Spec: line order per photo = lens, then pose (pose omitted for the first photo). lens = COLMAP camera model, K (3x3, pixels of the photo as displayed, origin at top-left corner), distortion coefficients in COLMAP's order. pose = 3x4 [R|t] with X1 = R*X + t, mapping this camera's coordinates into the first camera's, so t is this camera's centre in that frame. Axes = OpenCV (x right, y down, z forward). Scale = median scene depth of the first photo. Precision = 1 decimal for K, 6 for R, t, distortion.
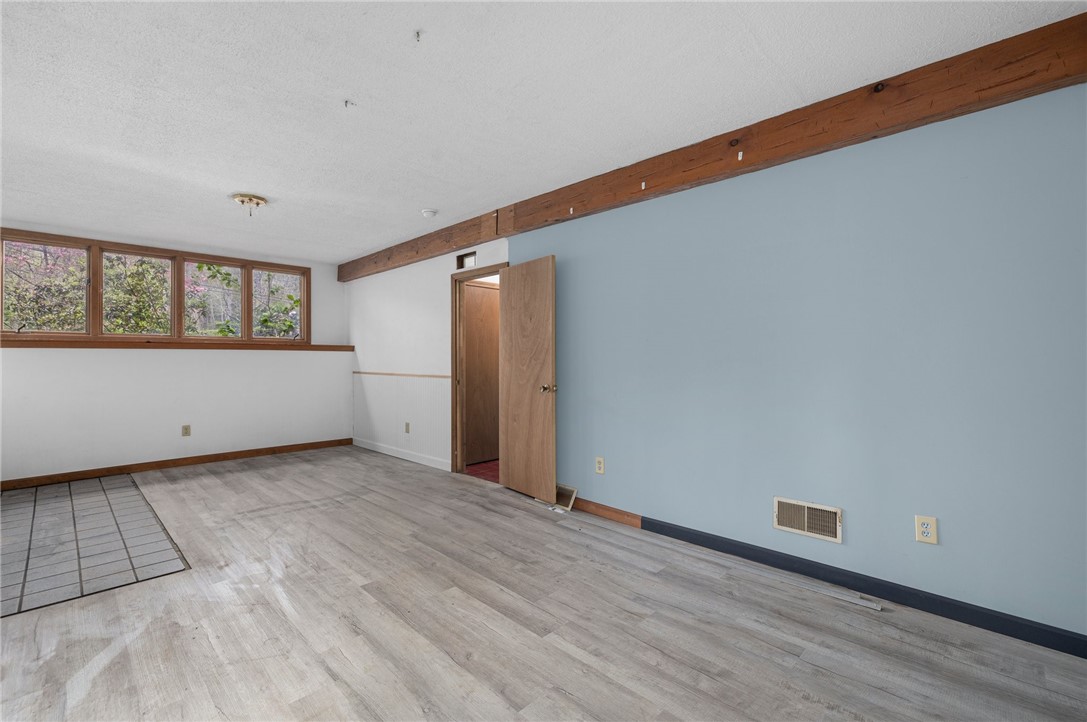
lens RADIAL K [[468.4, 0, 537.2], [0, 468.4, 352.4], [0, 0, 1]] dist [0.000202, 0.001099]
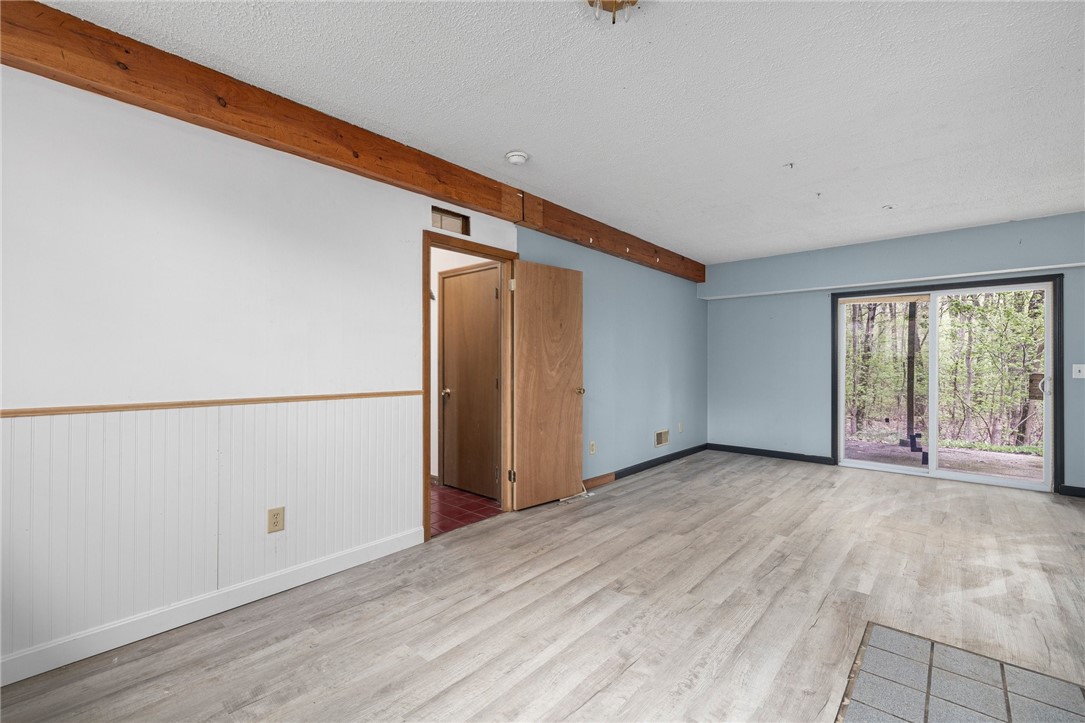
lens RADIAL K [[467.5, 0, 544.5], [0, 467.5, 361.7], [0, 0, 1]] dist [0.000202, 0.001099]
pose [[-0.051673, 0.003838, 0.998657, -1.085468], [-0.019053, 0.999807, -0.004828, 0.014147], [-0.998482, -0.019277, -0.051590, 1.148343]]
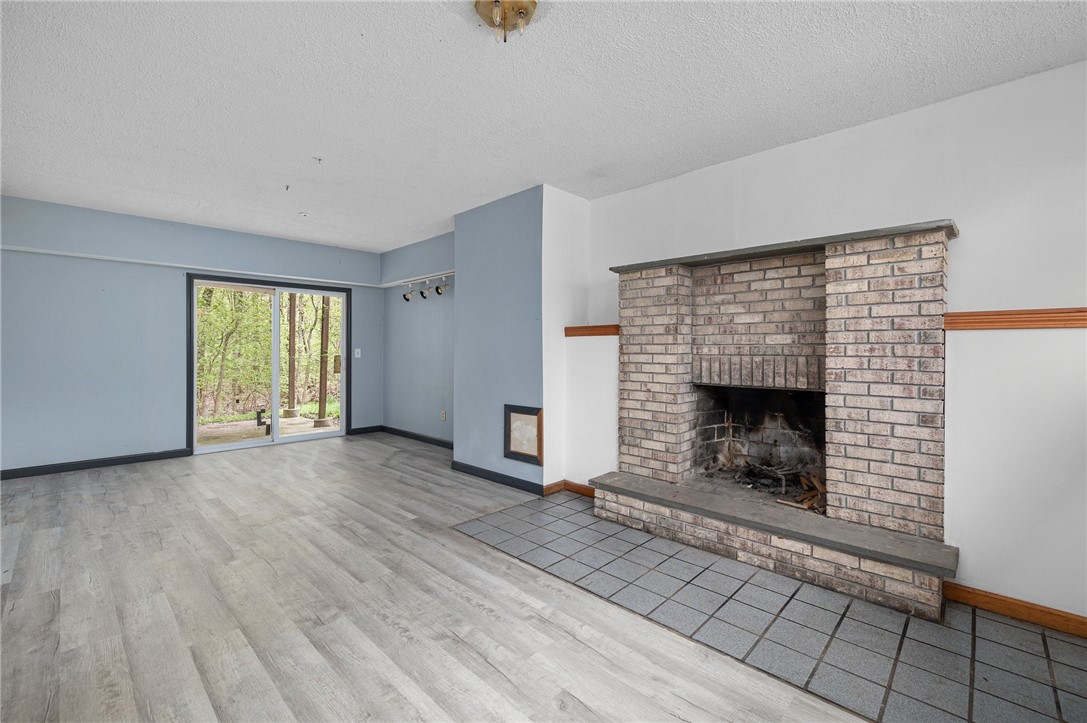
lens RADIAL K [[468.4, 0, 535.1], [0, 468.4, 345.5], [0, 0, 1]] dist [0.000202, 0.001099]
pose [[-0.999996, -0.002448, 0.001599, -0.680067], [-0.002489, 0.999653, -0.026206, 0.022642], [-0.001534, -0.026210, -0.999655, 1.555265]]
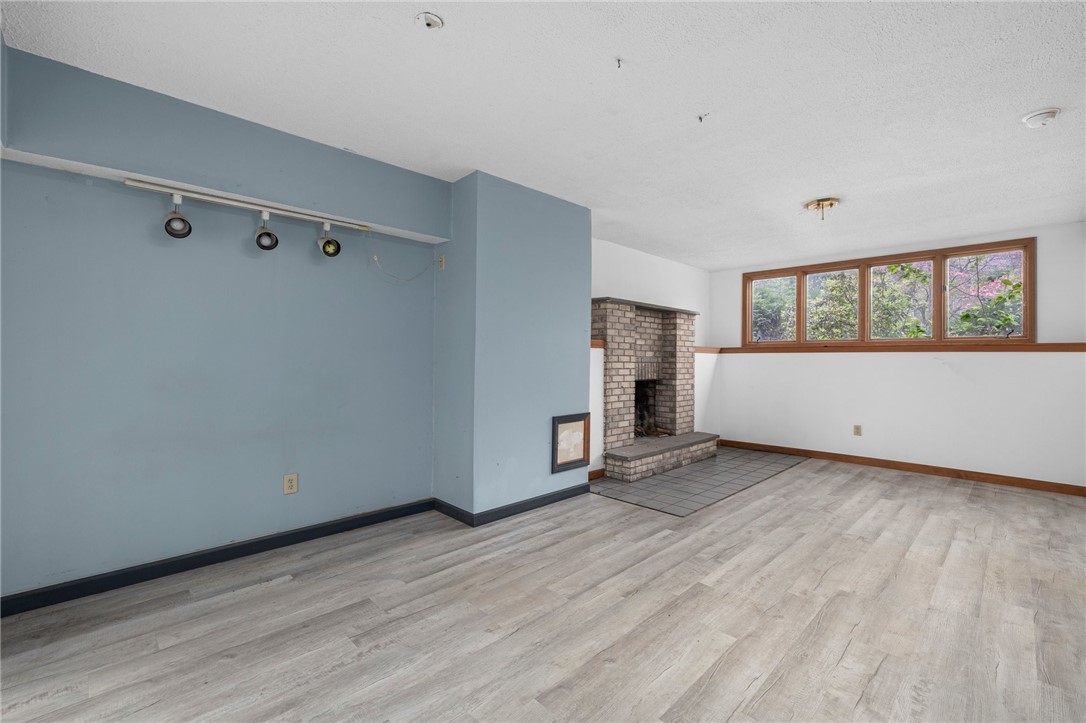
lens RADIAL K [[467.9, 0, 543.8], [0, 467.9, 352.3], [0, 0, 1]] dist [0.000202, 0.001099]
pose [[-0.012696, -0.014576, -0.999813, 0.429687], [0.007090, 0.999867, -0.014667, 0.004437], [0.999894, -0.007275, -0.012591, 0.440555]]
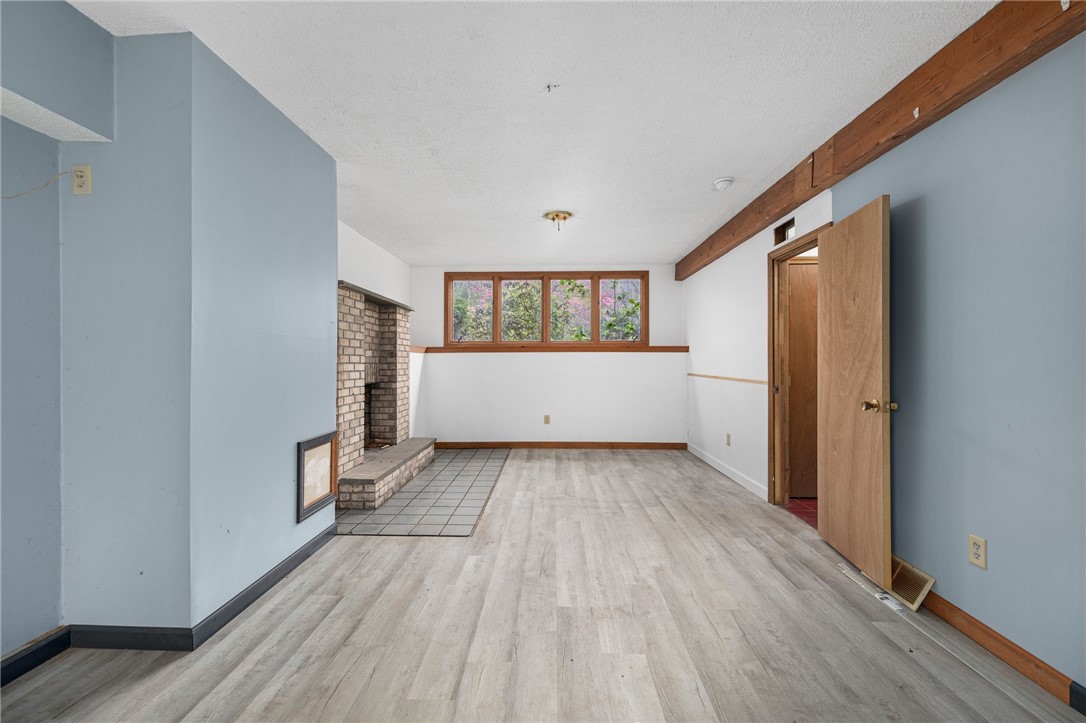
lens RADIAL K [[467.9, 0, 540.0], [0, 467.9, 361.3], [0, 0, 1]] dist [0.000202, 0.001099]
pose [[0.680161, 0.001058, -0.733062, 0.179690], [0.012044, 0.999848, 0.012618, 0.001216], [0.732964, -0.017411, 0.680045, 0.230239]]
